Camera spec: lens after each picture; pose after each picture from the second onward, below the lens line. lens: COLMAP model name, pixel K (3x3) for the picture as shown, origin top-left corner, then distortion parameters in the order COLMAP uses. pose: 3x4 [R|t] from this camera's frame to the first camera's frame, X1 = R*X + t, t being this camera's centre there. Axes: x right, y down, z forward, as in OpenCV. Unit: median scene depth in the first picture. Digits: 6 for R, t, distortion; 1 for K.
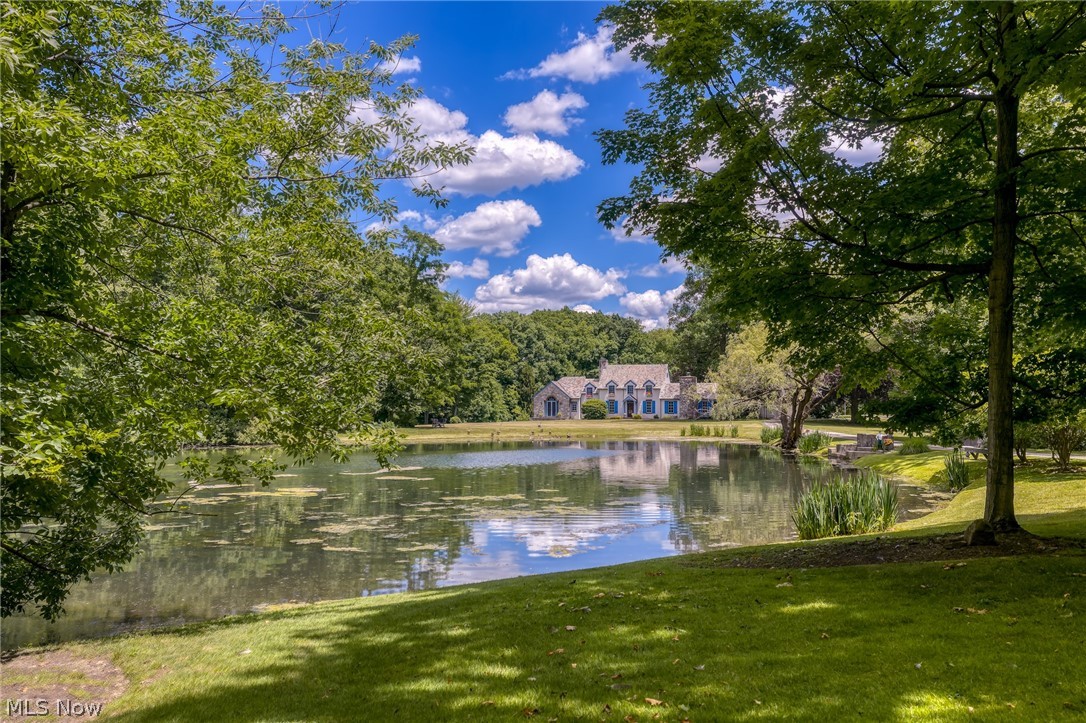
lens RADIAL K [[949.2, 0, 548.6], [0, 949.2, 364.5], [0, 0, 1]] dist [0.064198, -0.005996]
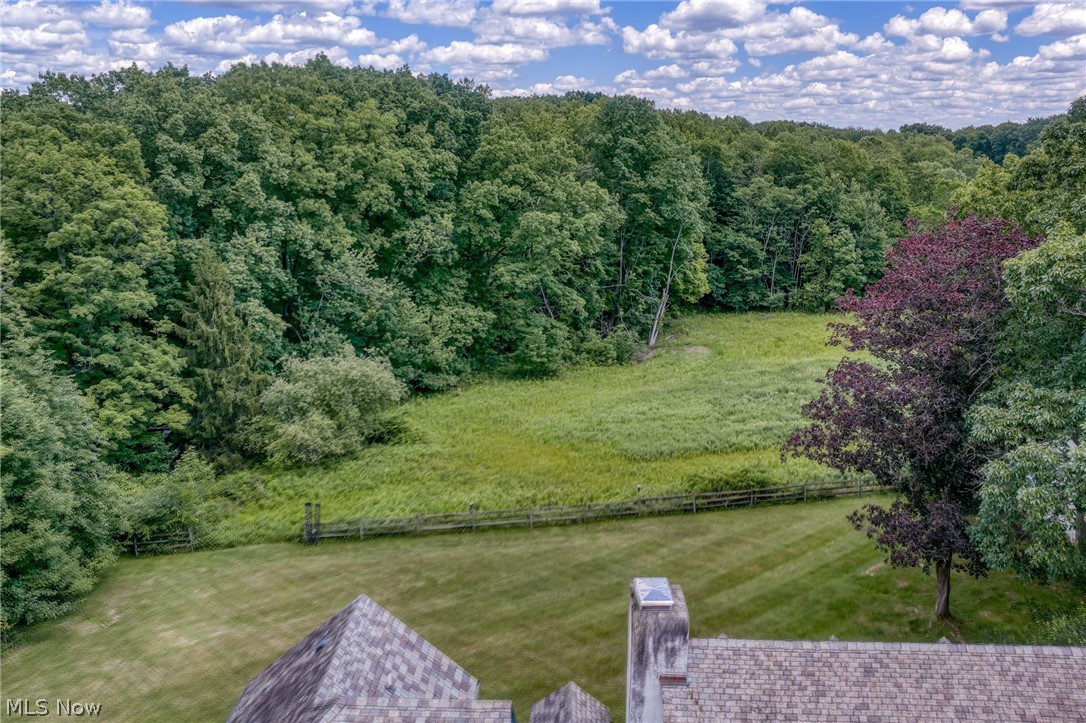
lens RADIAL K [[949.2, 0, 531.8], [0, 949.2, 370.6], [0, 0, 1]] dist [0.064198, -0.005996]
pose [[0.975435, -0.054141, 0.213530, 0.019800], [-0.006511, 0.961817, 0.273615, -0.074489], [-0.220191, -0.268284, 0.937838, 0.946006]]
